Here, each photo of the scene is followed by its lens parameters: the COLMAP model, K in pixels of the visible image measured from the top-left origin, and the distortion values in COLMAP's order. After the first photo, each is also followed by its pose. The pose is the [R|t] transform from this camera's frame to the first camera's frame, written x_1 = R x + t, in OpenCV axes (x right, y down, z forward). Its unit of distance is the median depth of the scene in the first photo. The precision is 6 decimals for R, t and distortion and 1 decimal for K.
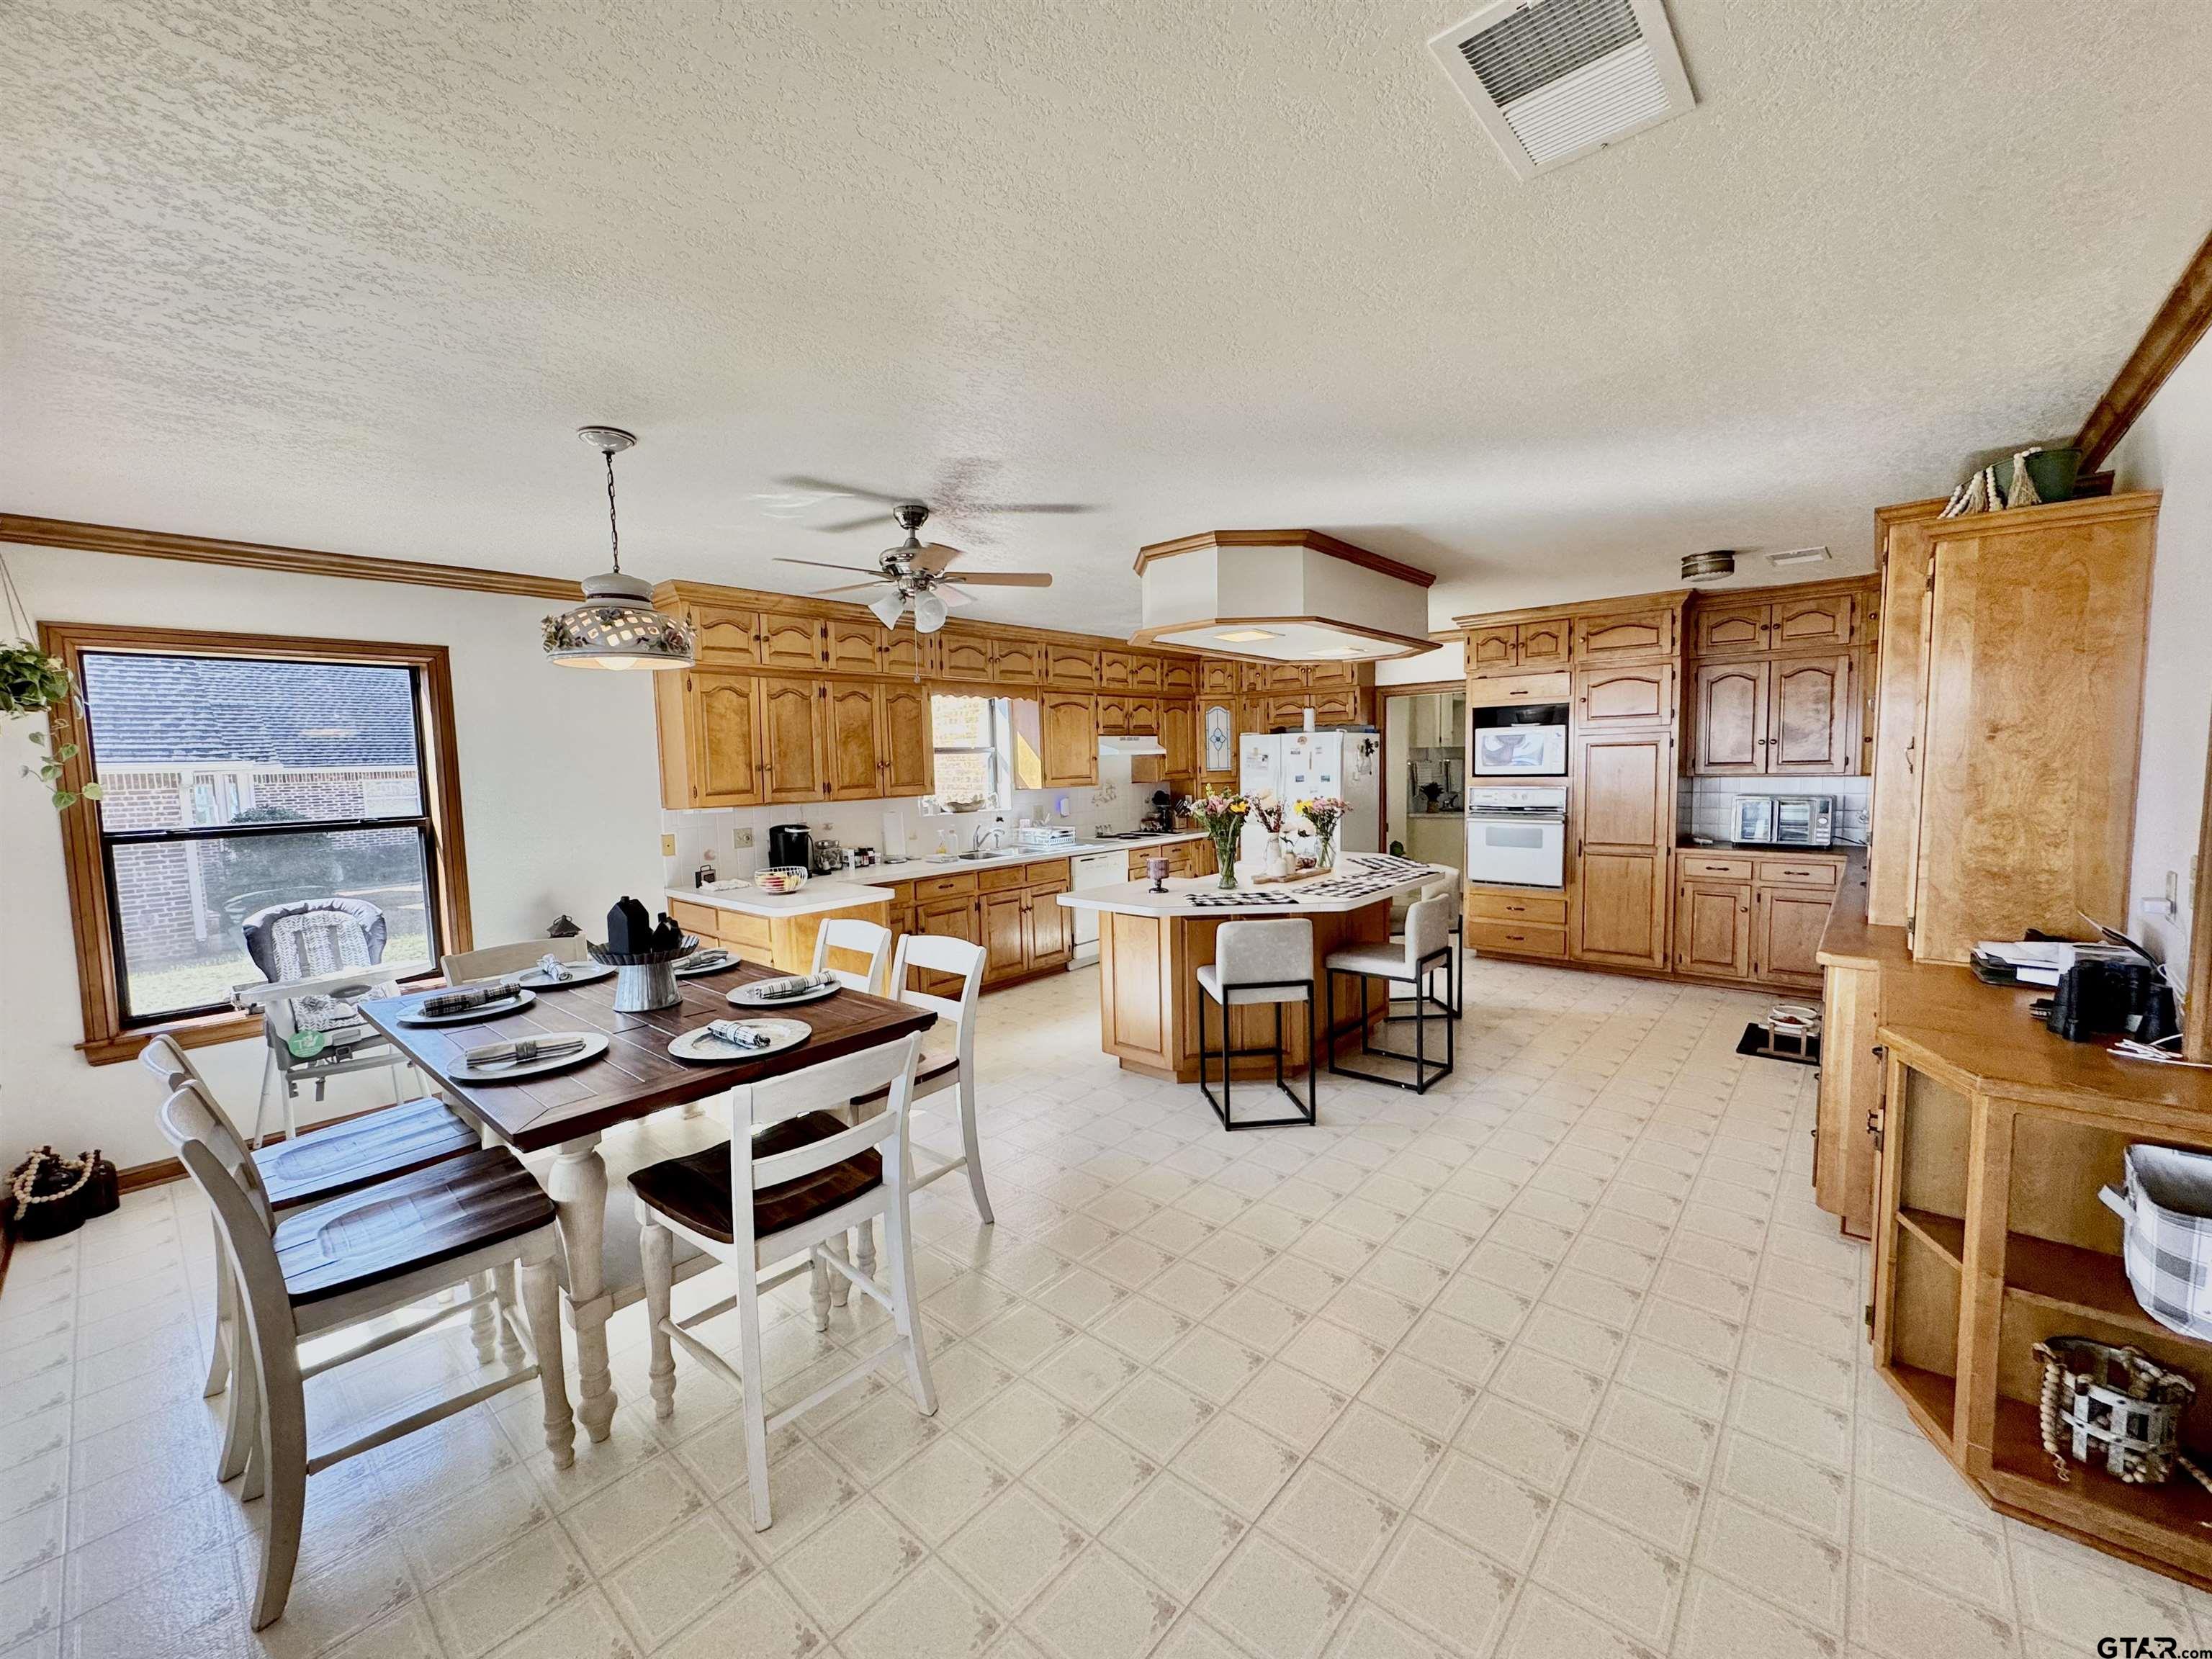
lens RADIAL K [[880.4, 0, 1104.1], [0, 880.4, 842.6], [0, 0, 1]] dist [-0.001368, 0.000512]
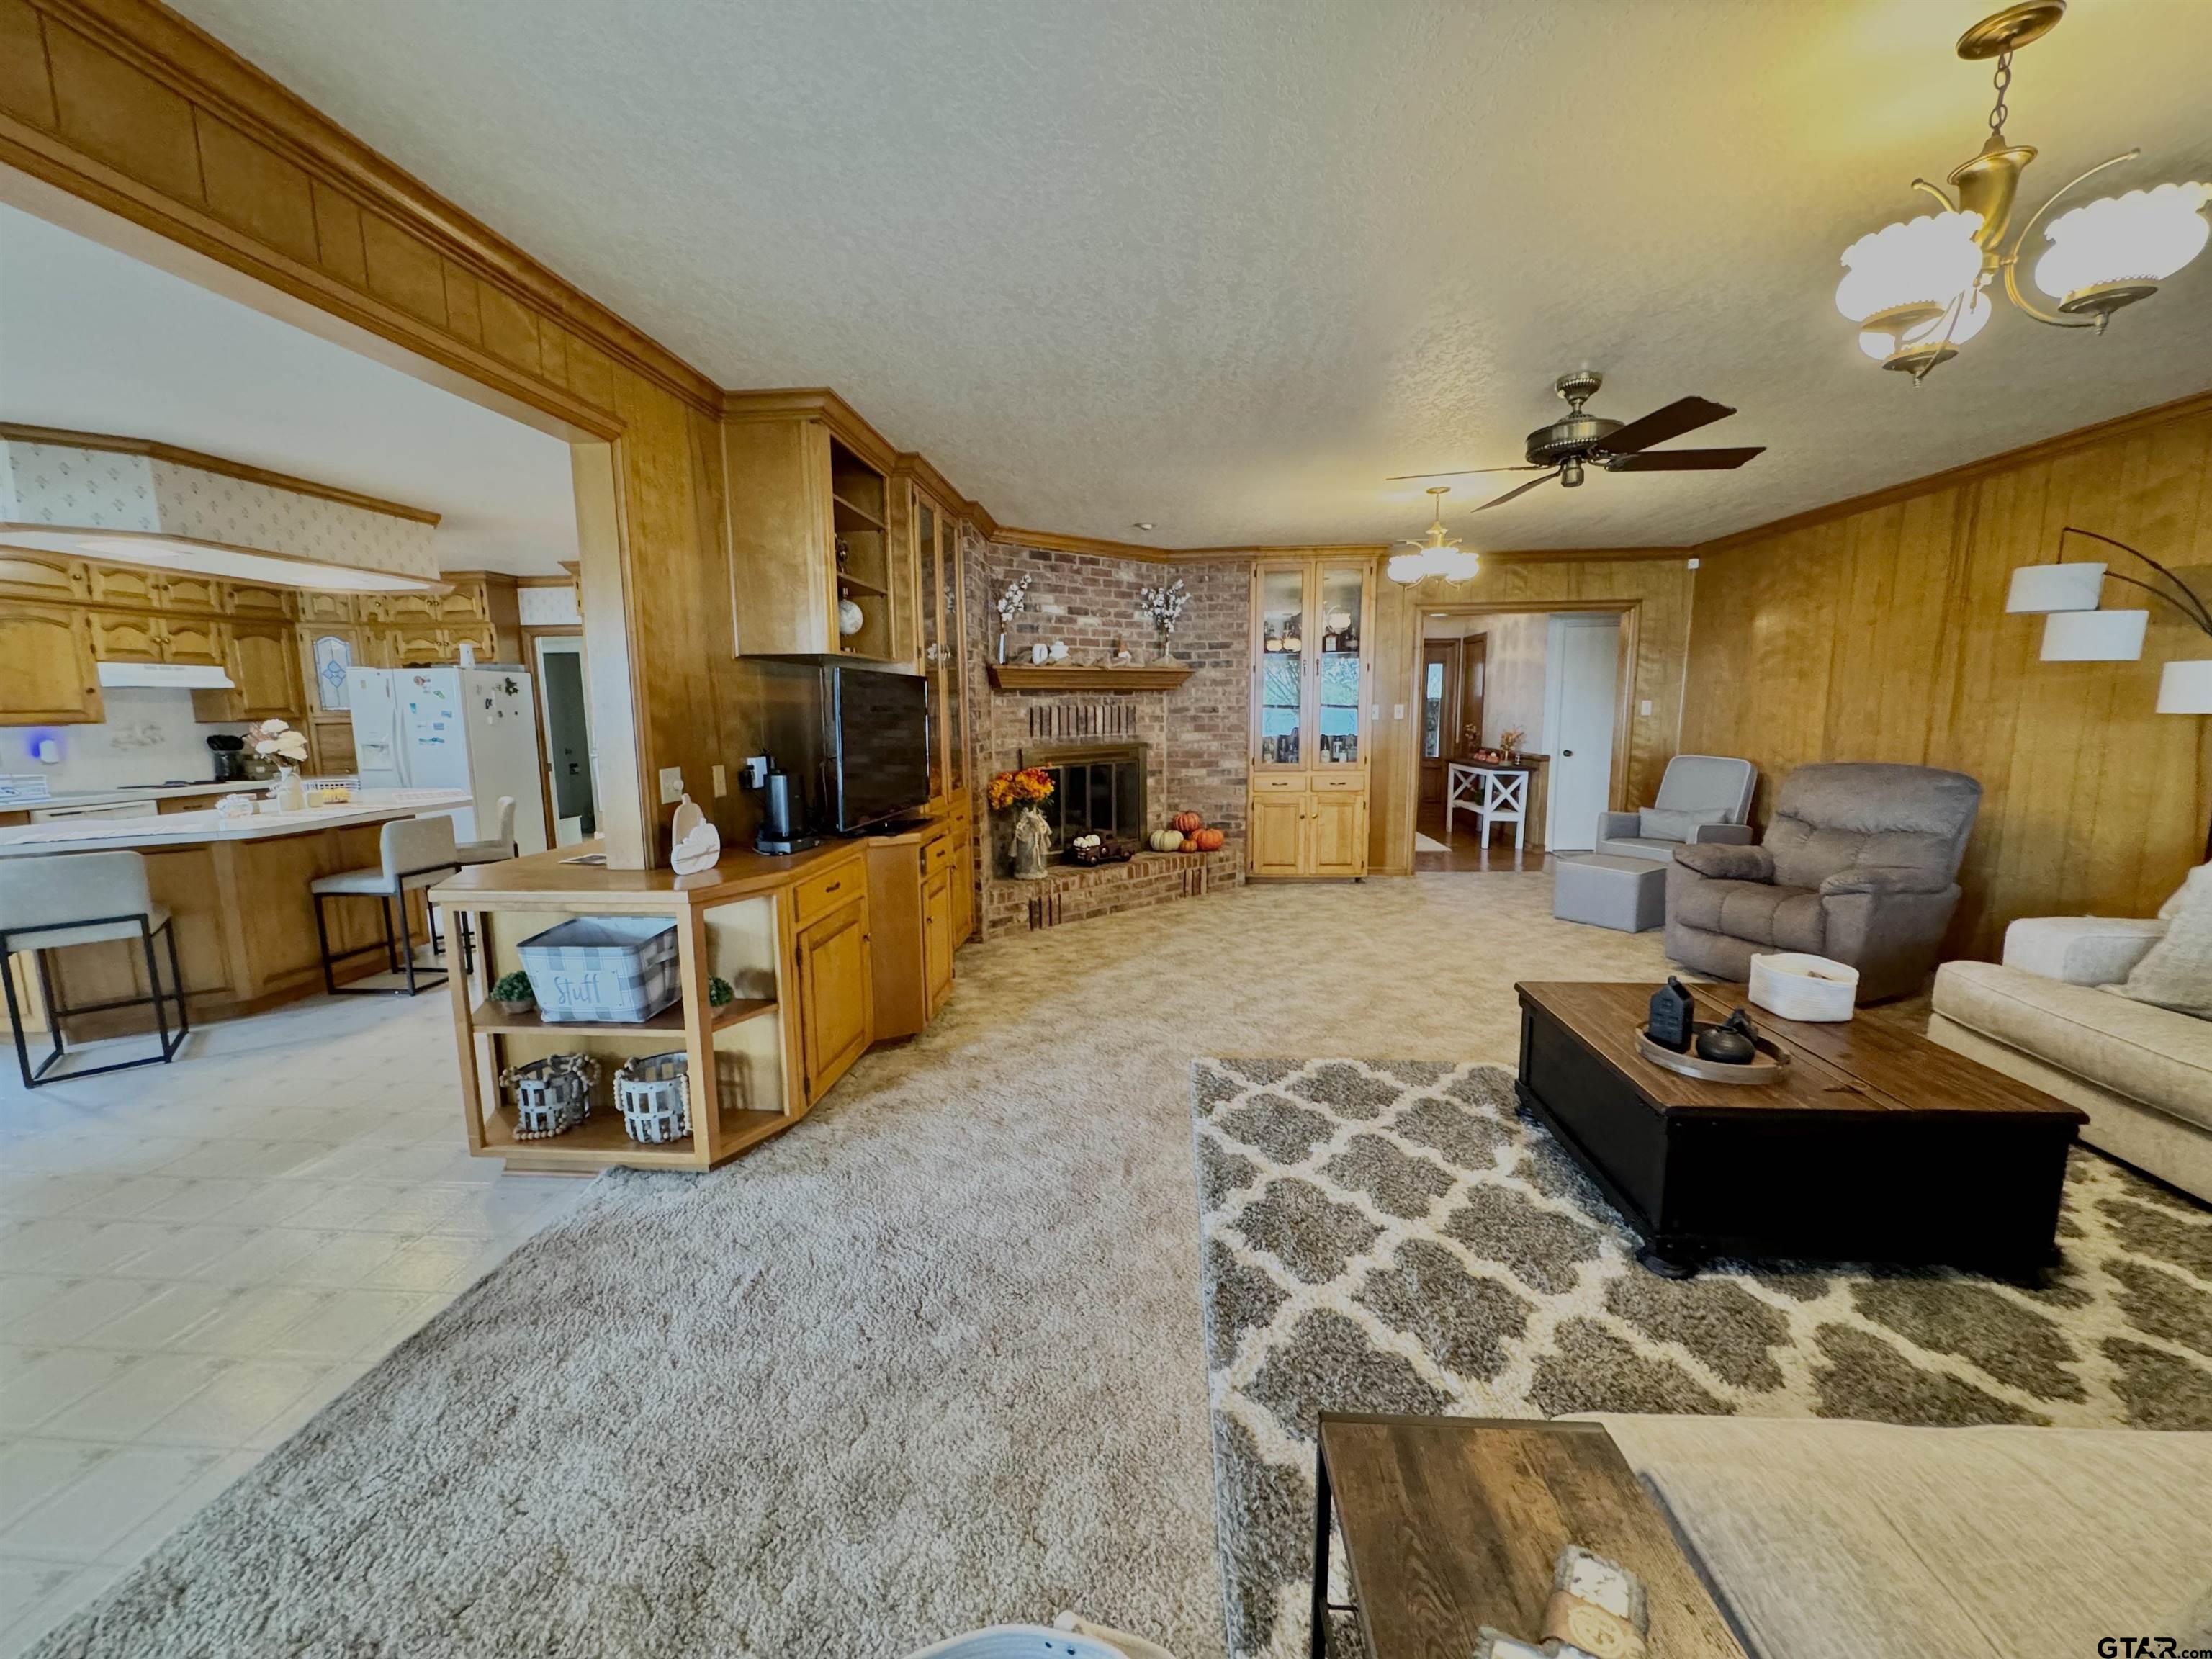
lens RADIAL K [[880.4, 0, 1100.5], [0, 880.4, 835.7], [0, 0, 1]] dist [-0.001368, 0.000512]
pose [[0.802695, -0.074221, 0.591753, 0.659721], [0.046646, 0.996999, 0.061775, 0.083703], [-0.594562, -0.021984, 0.803749, -0.550099]]
